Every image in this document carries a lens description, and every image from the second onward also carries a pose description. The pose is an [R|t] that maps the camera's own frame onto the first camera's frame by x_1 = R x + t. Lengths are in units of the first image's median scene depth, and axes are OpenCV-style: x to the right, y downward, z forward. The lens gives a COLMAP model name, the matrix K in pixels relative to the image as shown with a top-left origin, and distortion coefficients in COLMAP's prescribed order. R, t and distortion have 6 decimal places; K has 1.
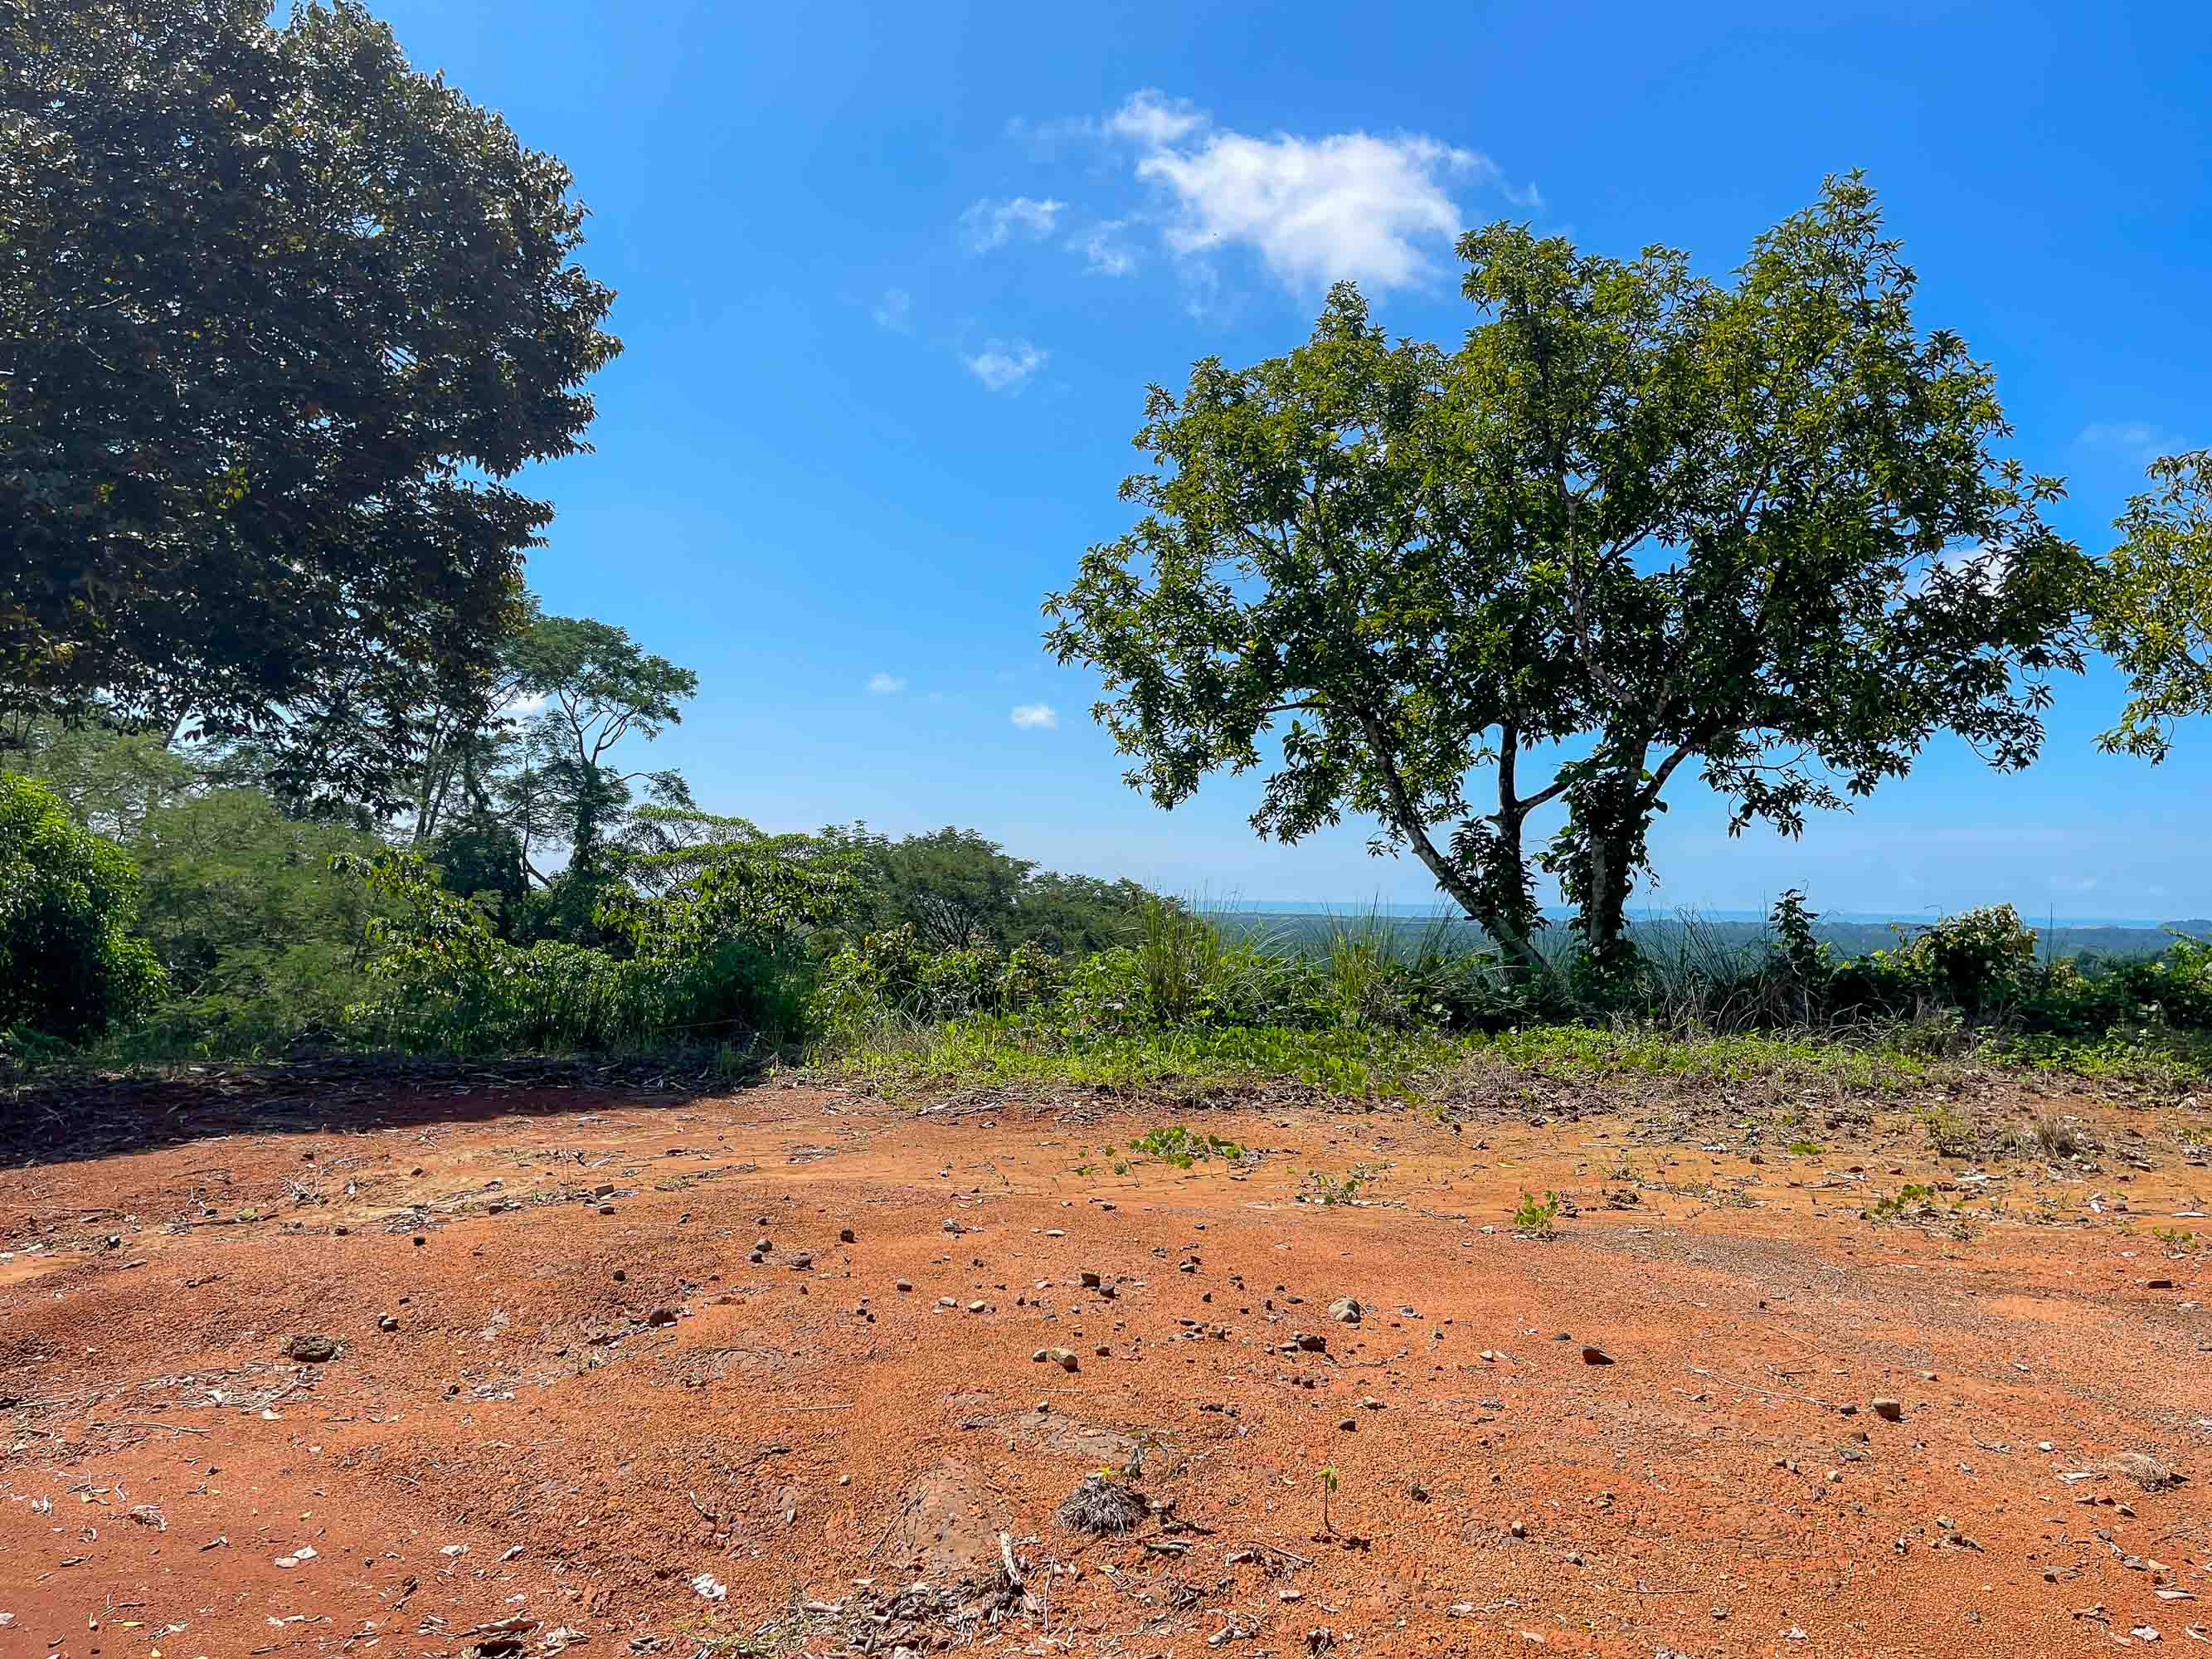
lens RADIAL K [[1727.7, 0, 1106.0], [0, 1727.7, 829.5], [0, 0, 1]] dist [0.094823, 0.001206]
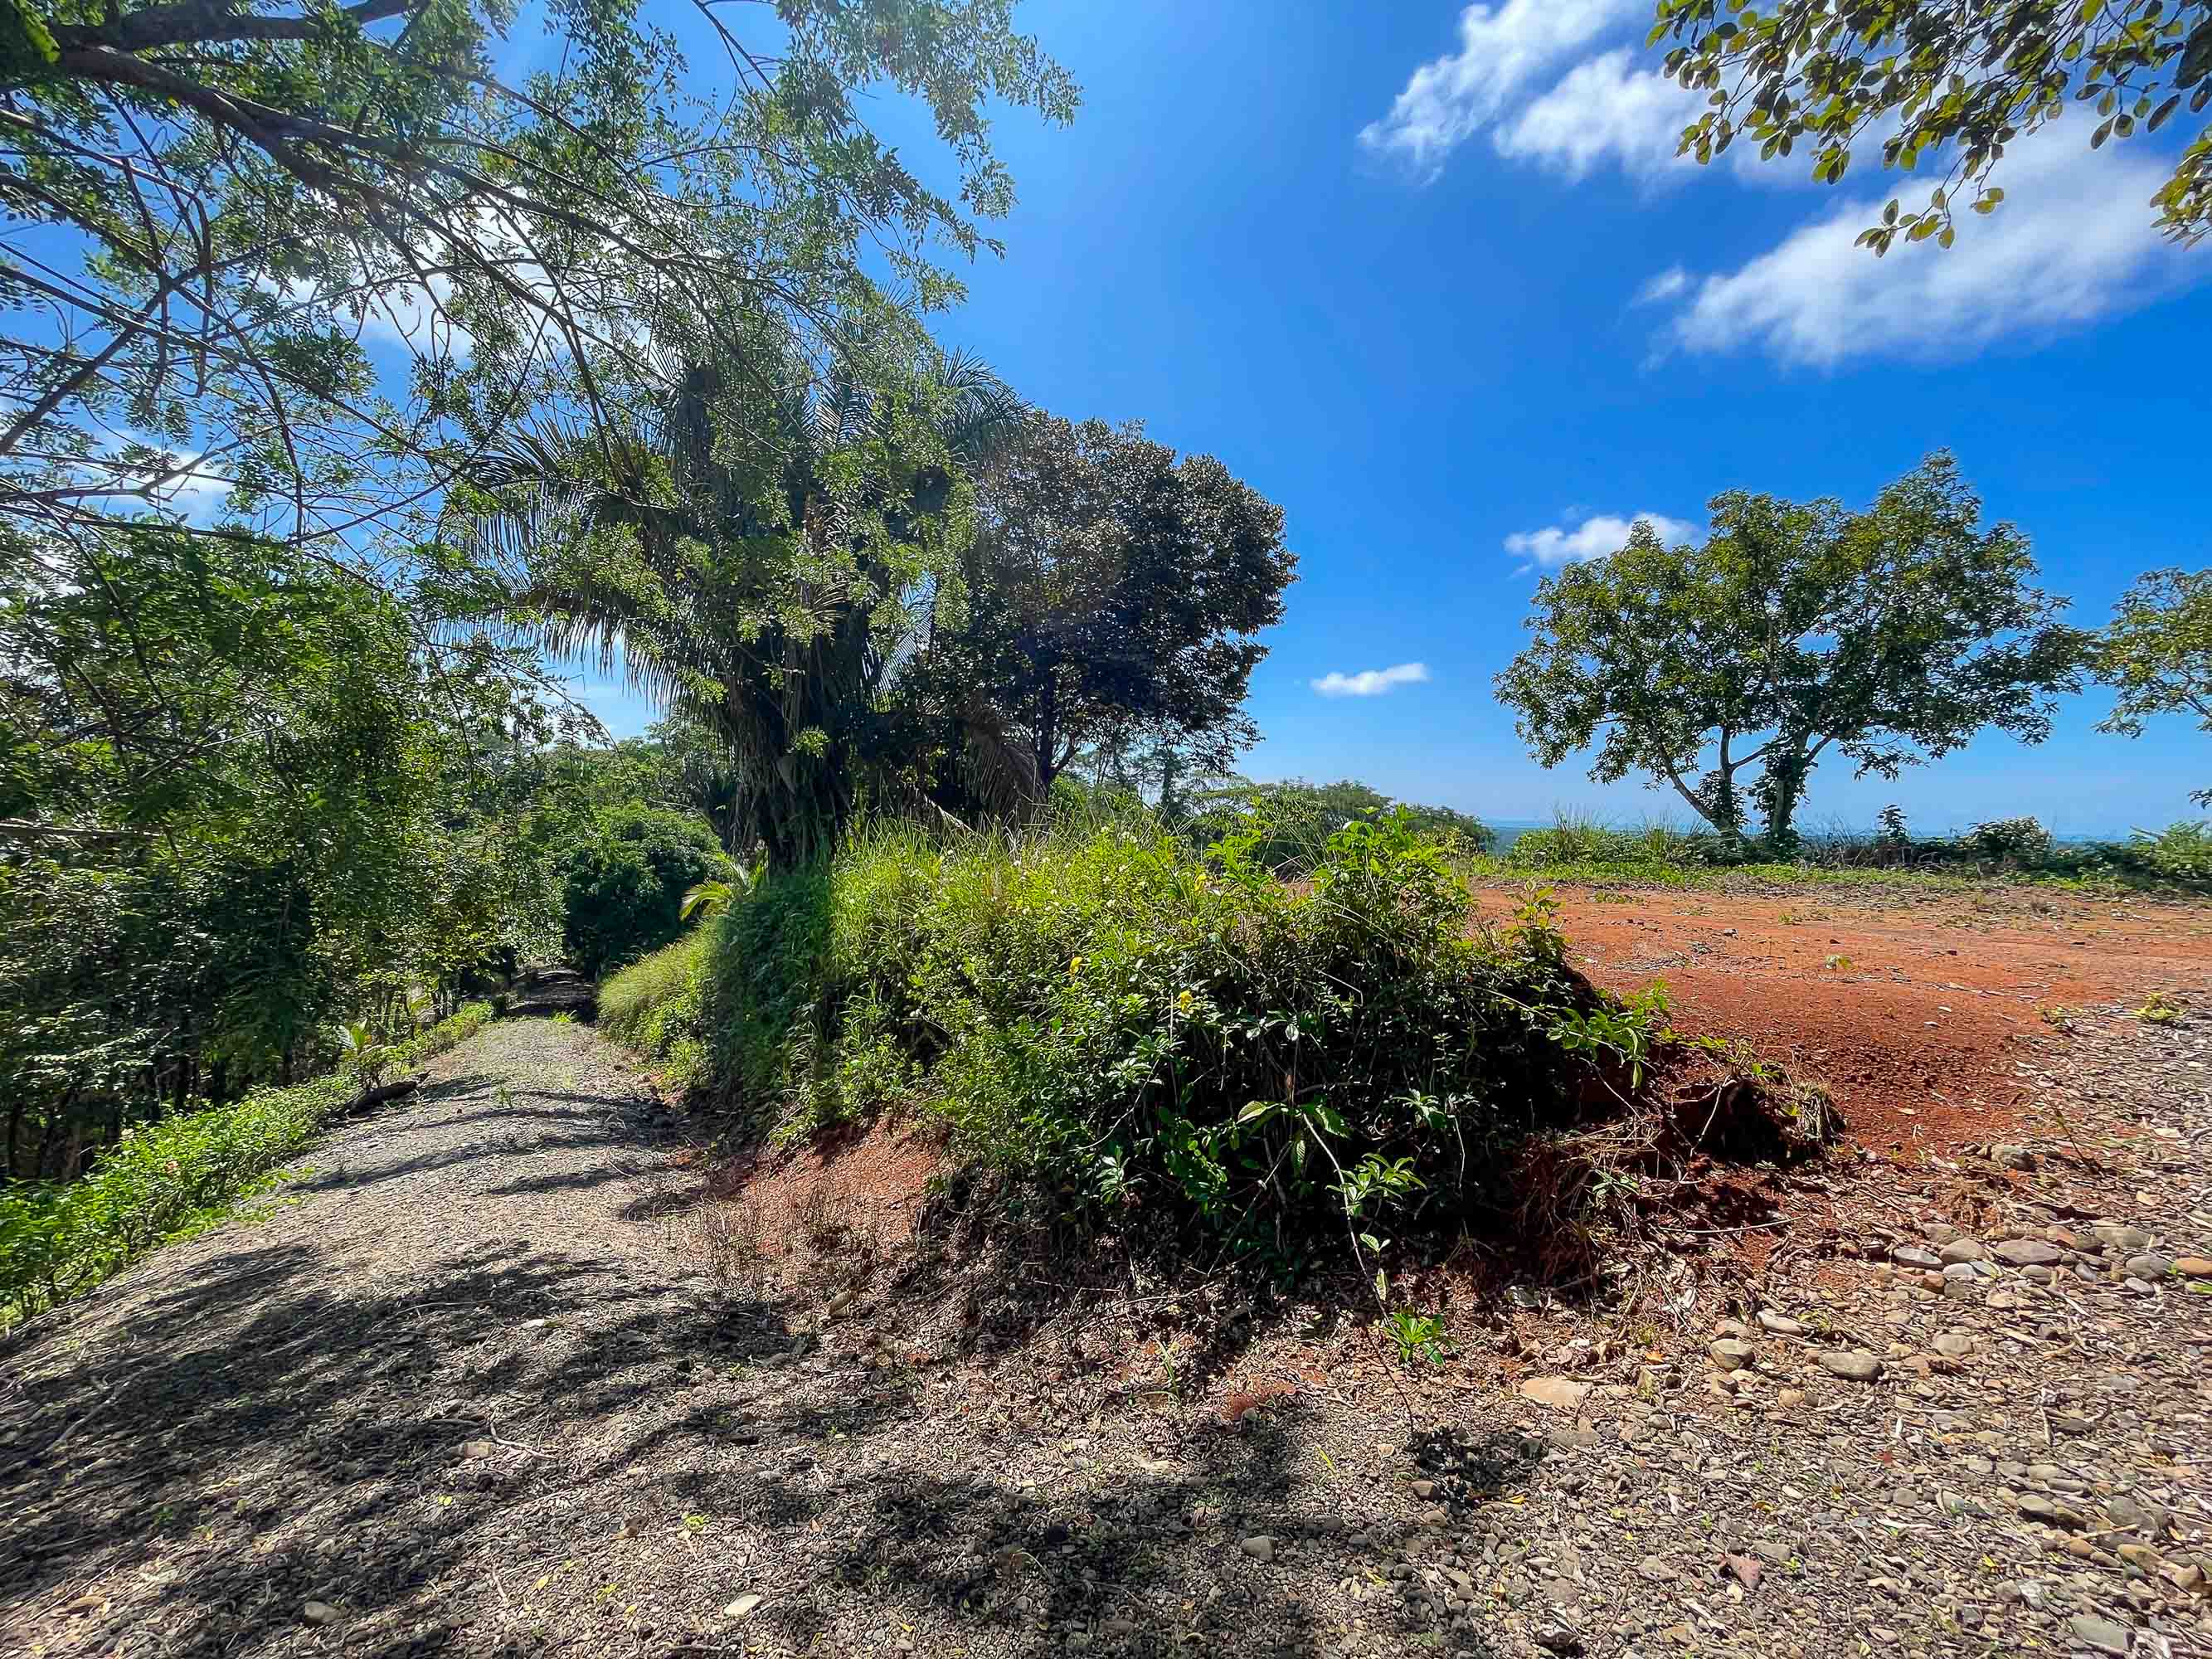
lens RADIAL K [[891.8, 0, 1106.0], [0, 891.8, 829.5], [0, 0, 1]] dist [-0.000407, 0.011470]
pose [[0.945924, 0.013440, -0.324110, -0.129992], [0.003794, 0.998615, 0.052483, 0.003813], [0.324367, -0.050874, 0.944562, -0.274675]]
